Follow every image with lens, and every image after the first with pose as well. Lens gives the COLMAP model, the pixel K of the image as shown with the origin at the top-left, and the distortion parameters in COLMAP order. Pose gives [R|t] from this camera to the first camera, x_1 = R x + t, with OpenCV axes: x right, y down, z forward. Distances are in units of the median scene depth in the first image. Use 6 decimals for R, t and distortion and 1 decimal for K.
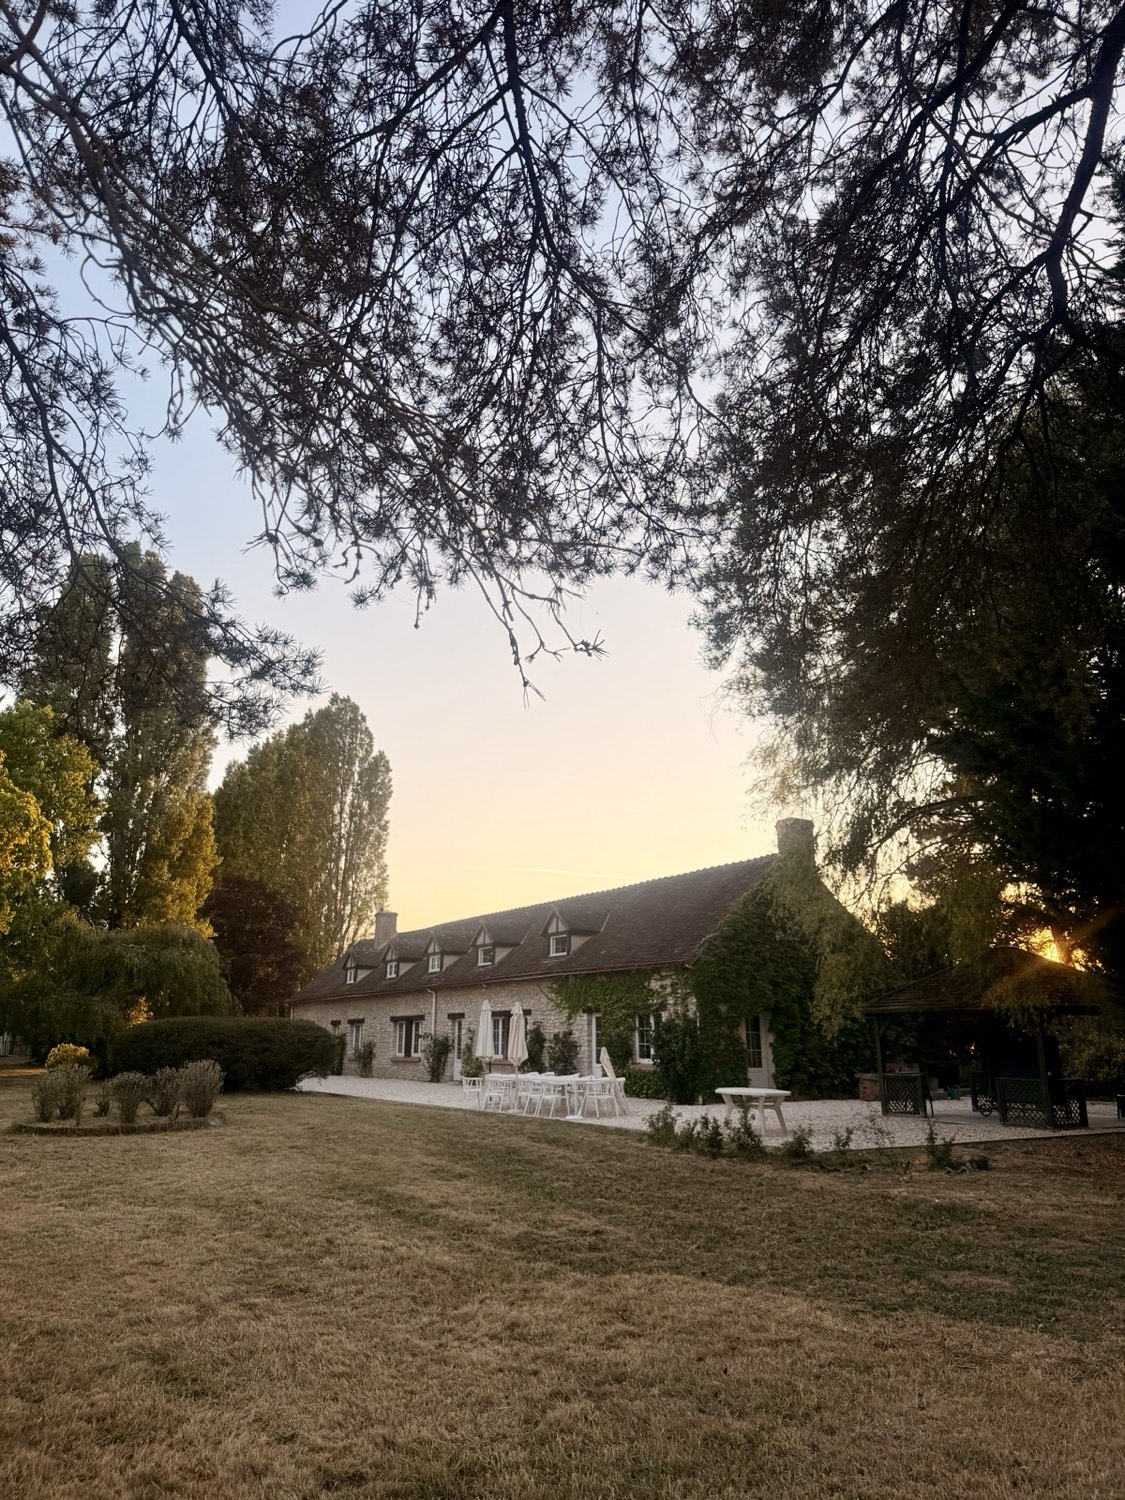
lens RADIAL K [[1134.7, 0, 562.5], [0, 1134.7, 750.0], [0, 0, 1]] dist [0.041278, -0.001637]
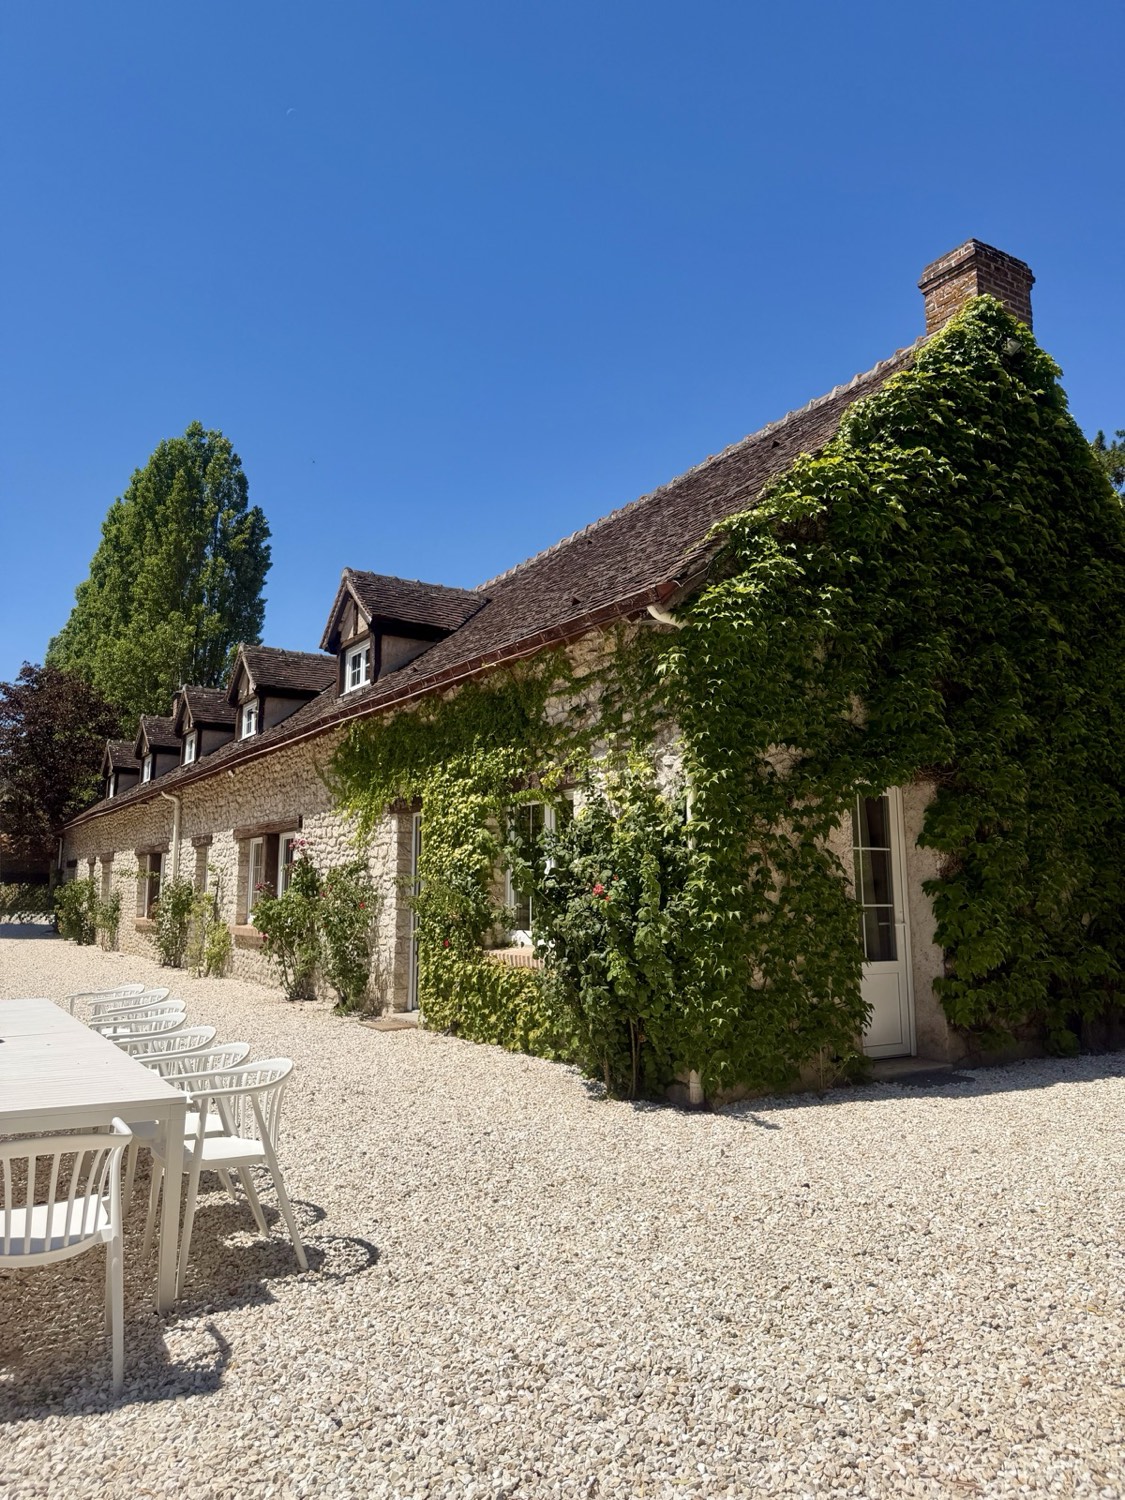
lens RADIAL K [[1134.7, 0, 562.5], [0, 1134.7, 750.0], [0, 0, 1]] dist [0.041278, -0.001637]
pose [[0.999899, 0.002926, -0.013910, 0.038890], [-0.001483, 0.994716, 0.102653, 0.082200], [0.014136, -0.102622, 0.994620, 0.300556]]
